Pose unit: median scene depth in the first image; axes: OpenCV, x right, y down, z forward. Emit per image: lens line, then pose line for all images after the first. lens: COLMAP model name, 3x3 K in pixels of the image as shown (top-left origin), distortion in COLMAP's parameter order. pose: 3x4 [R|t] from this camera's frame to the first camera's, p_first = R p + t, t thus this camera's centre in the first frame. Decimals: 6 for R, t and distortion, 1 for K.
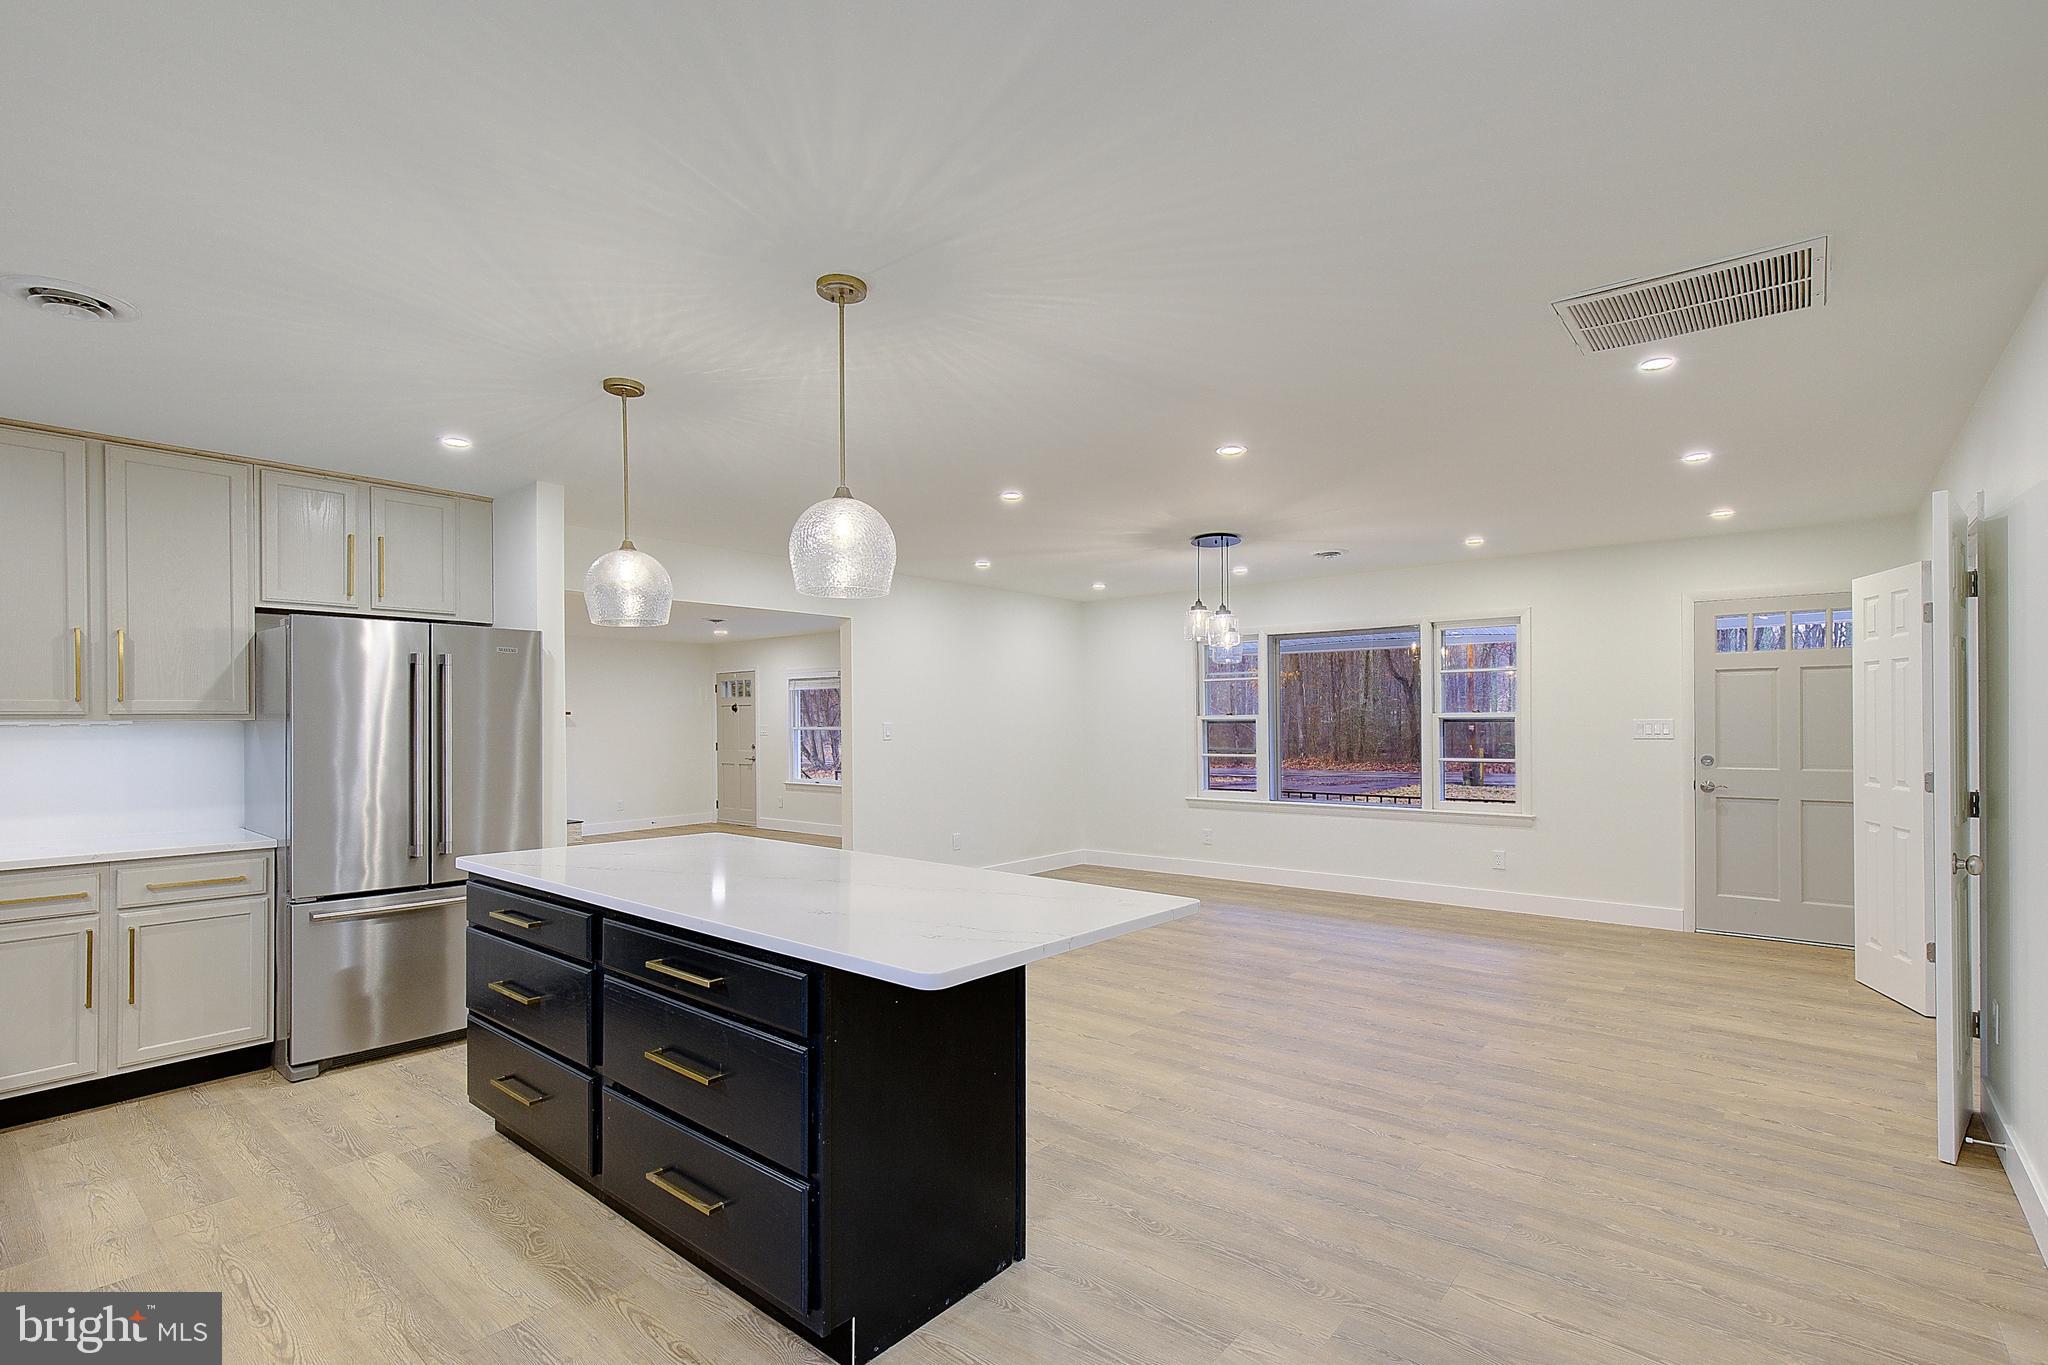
lens RADIAL K [[950.9, 0, 1065.9], [0, 950.9, 720.5], [0, 0, 1]] dist [-0.004641, -0.000066]
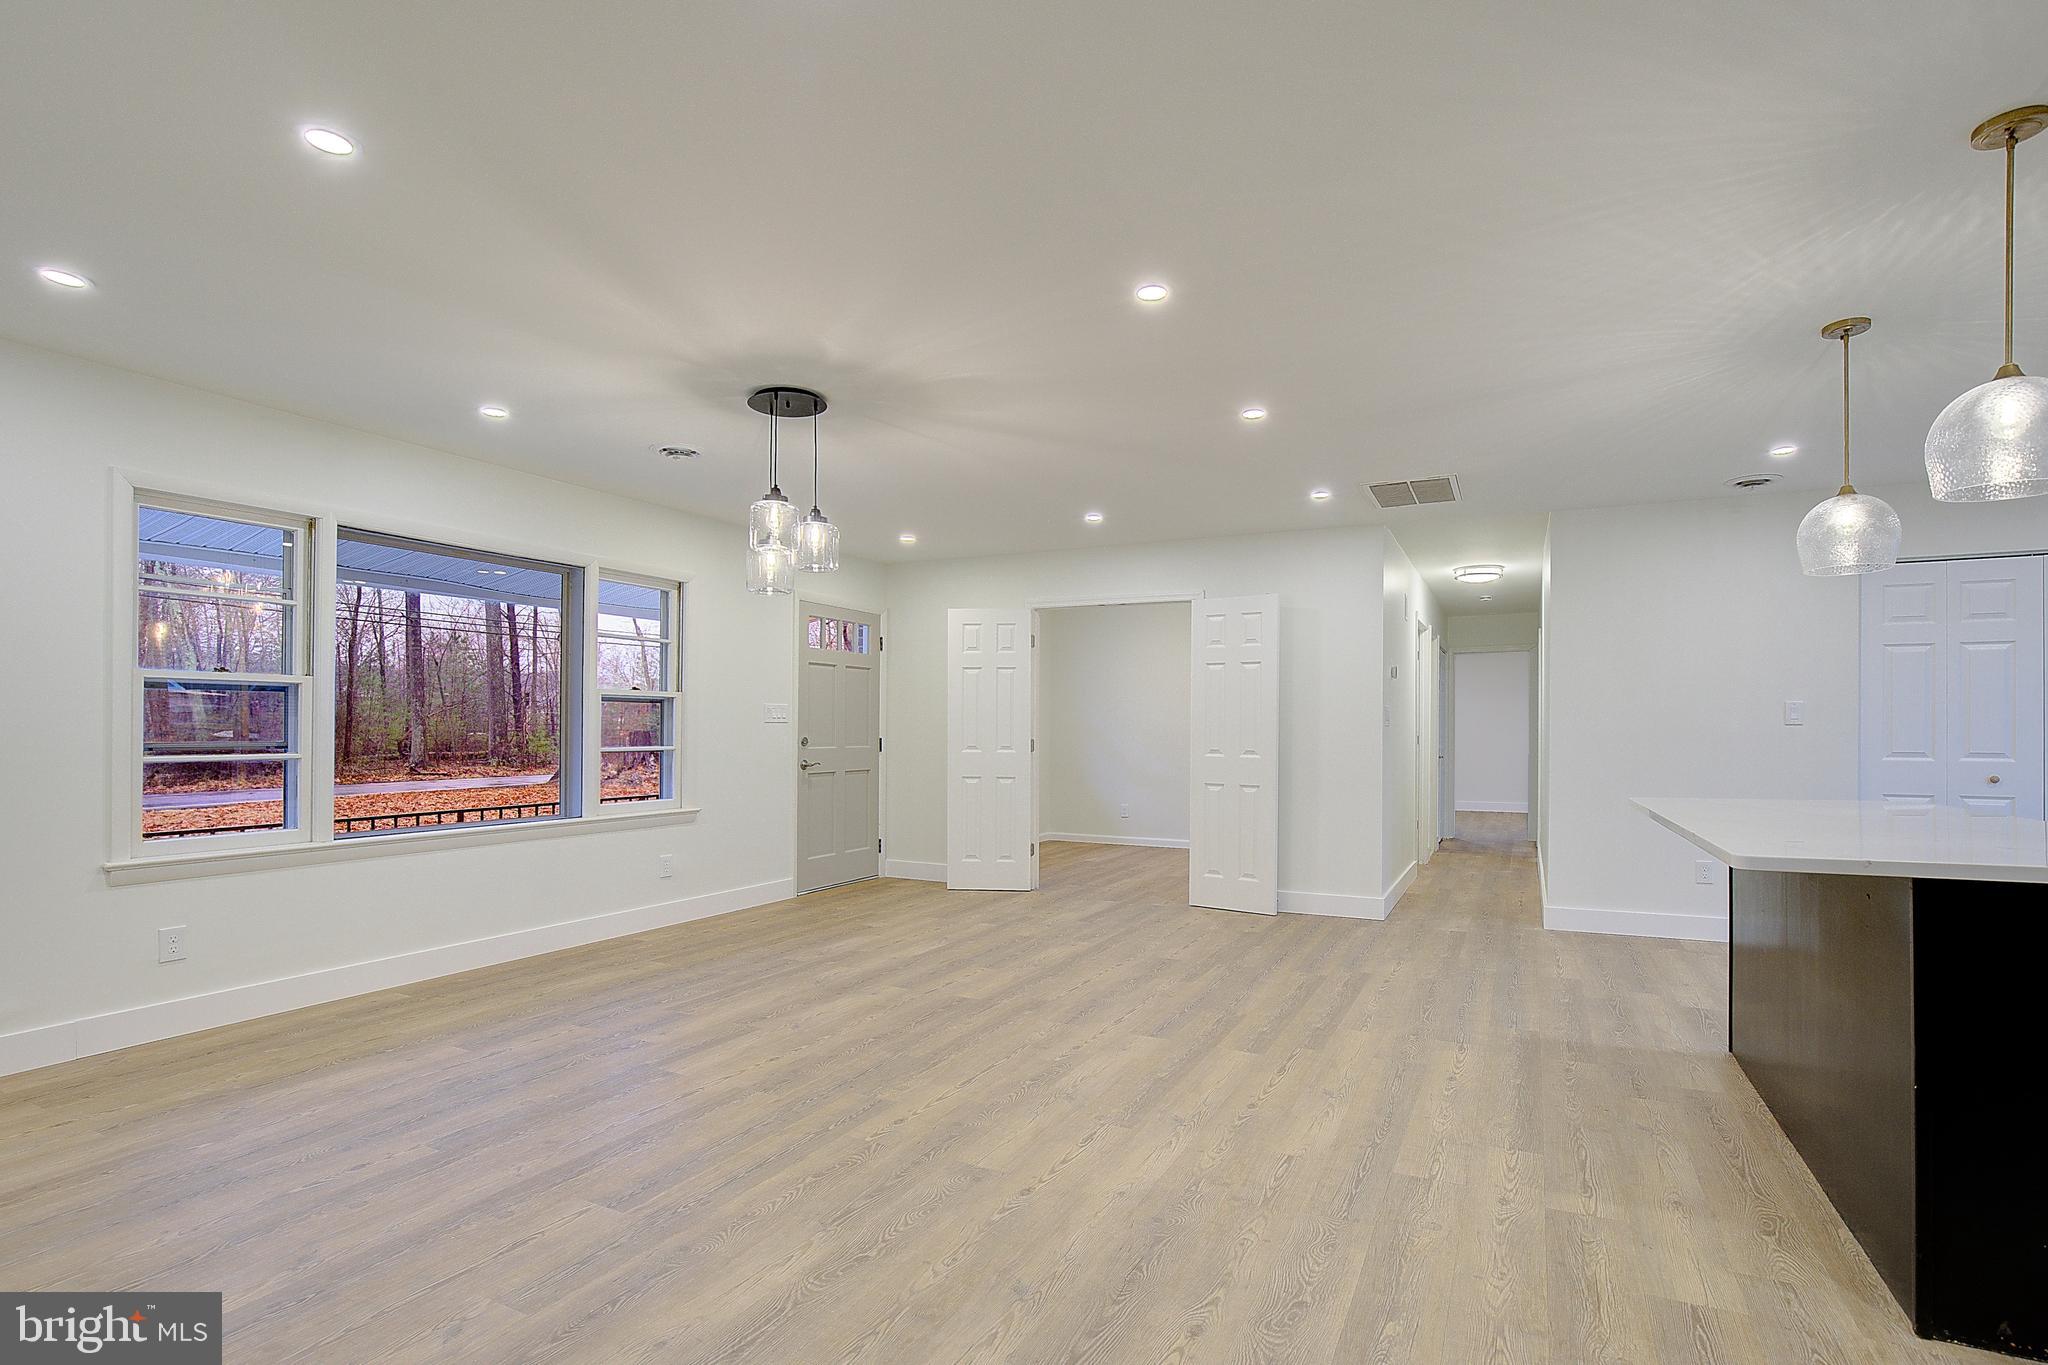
lens RADIAL K [[950.9, 0, 1073.0], [0, 950.9, 738.9], [0, 0, 1]] dist [-0.004641, -0.000066]
pose [[-0.227242, -0.003060, 0.973833, -0.569612], [-0.002430, 0.999994, 0.002575, 0.040031], [-0.973835, -0.001782, -0.227248, 1.074599]]
